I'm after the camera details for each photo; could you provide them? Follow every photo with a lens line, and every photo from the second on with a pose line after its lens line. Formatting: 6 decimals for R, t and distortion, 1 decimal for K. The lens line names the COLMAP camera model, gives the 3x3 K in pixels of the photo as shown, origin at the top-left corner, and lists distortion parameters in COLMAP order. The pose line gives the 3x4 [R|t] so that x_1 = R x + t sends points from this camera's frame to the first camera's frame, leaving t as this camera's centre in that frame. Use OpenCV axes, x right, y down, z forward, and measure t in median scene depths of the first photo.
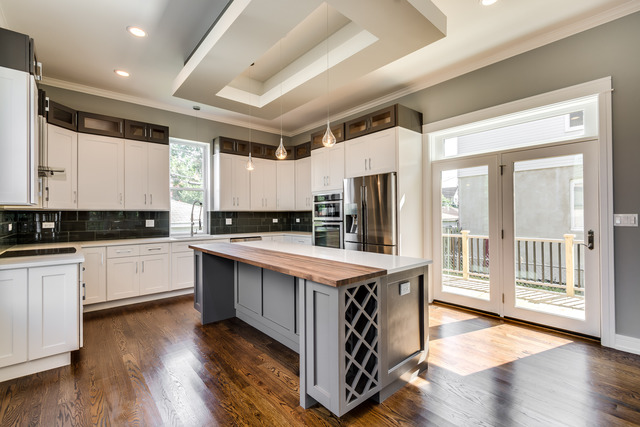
lens RADIAL K [[287.1, 0, 319.6], [0, 287.1, 213.1], [0, 0, 1]] dist [0.003386, -0.000405]
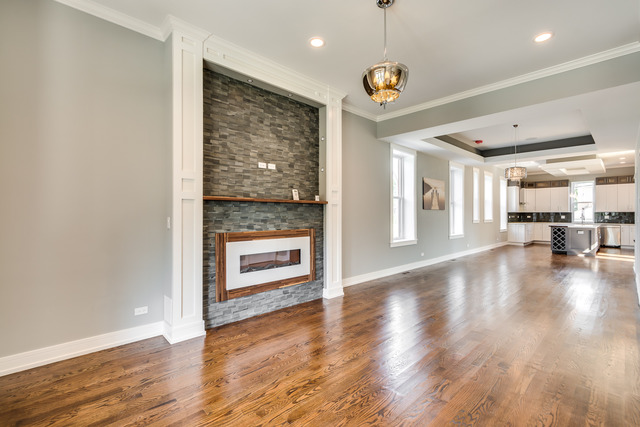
lens RADIAL K [[287.1, 0, 317.1], [0, 287.1, 213.2], [0, 0, 1]] dist [0.003386, -0.000405]
pose [[0.027927, 0.000603, -0.999610, 2.662035], [0.003467, 0.999994, 0.000700, -0.013859], [0.999604, -0.003485, 0.027925, -1.773212]]
